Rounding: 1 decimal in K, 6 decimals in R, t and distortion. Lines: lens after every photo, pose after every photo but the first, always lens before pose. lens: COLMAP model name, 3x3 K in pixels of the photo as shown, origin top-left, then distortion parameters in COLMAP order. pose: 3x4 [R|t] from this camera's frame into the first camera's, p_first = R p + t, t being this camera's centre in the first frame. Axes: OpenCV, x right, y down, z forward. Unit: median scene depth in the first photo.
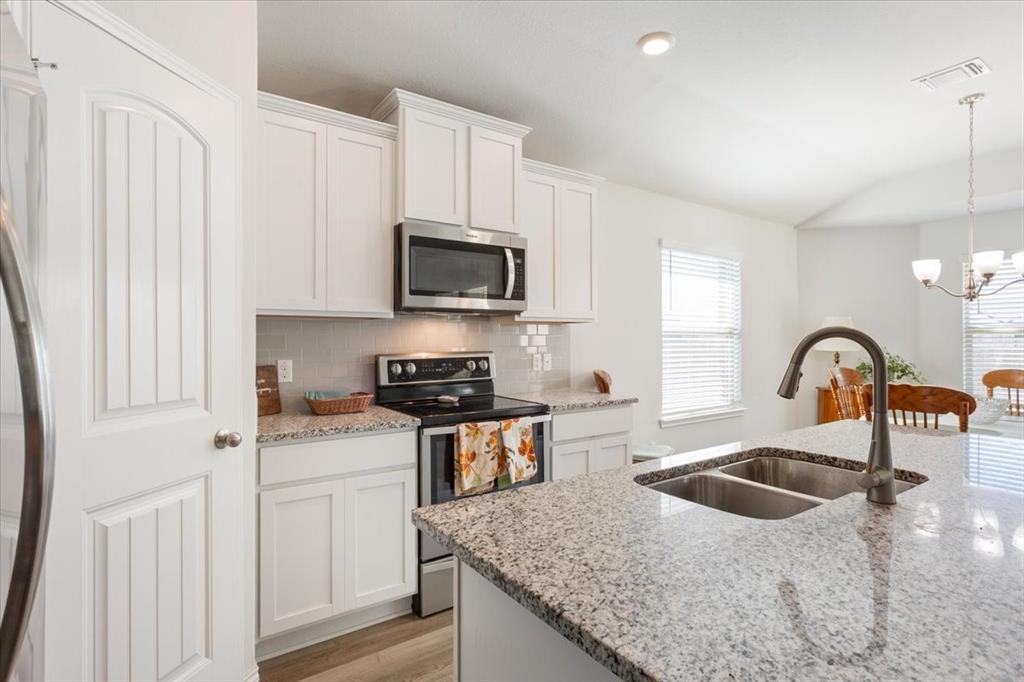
lens RADIAL K [[493.7, 0, 514.7], [0, 493.7, 339.1], [0, 0, 1]] dist [-0.003603, -0.000440]
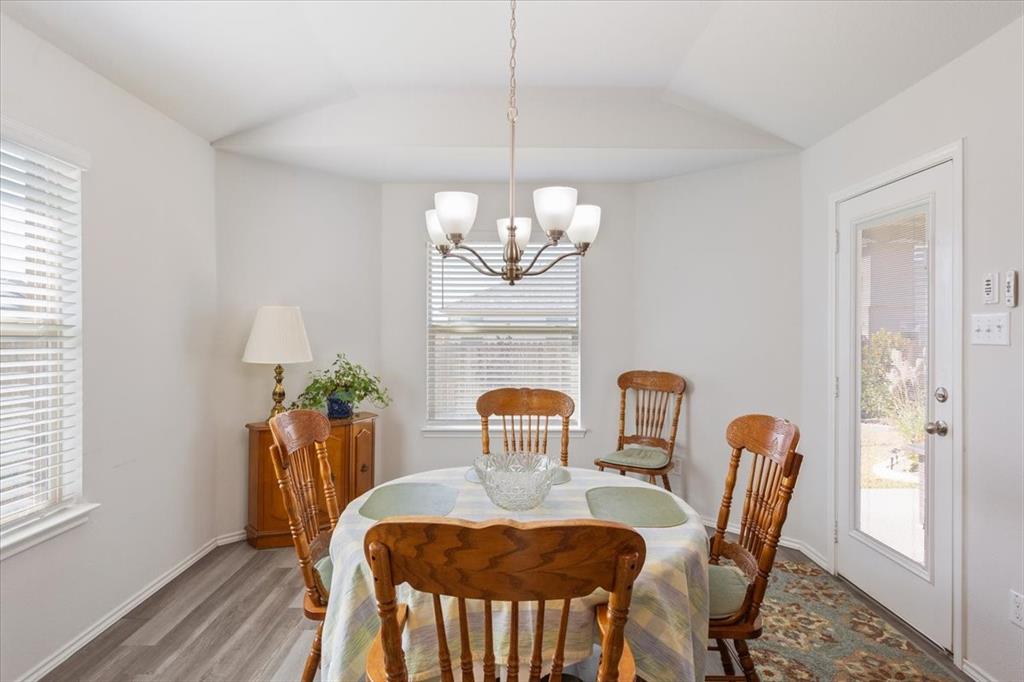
lens RADIAL K [[562.9, 0, 510.6], [0, 562.9, 331.4], [0, 0, 1]] dist [-0.006304, -0.001059]
pose [[0.555353, -0.000538, 0.831614, 0.188974], [-0.001111, 0.999998, 0.001388, -0.012171], [-0.831614, -0.001695, 0.555352, 0.302021]]
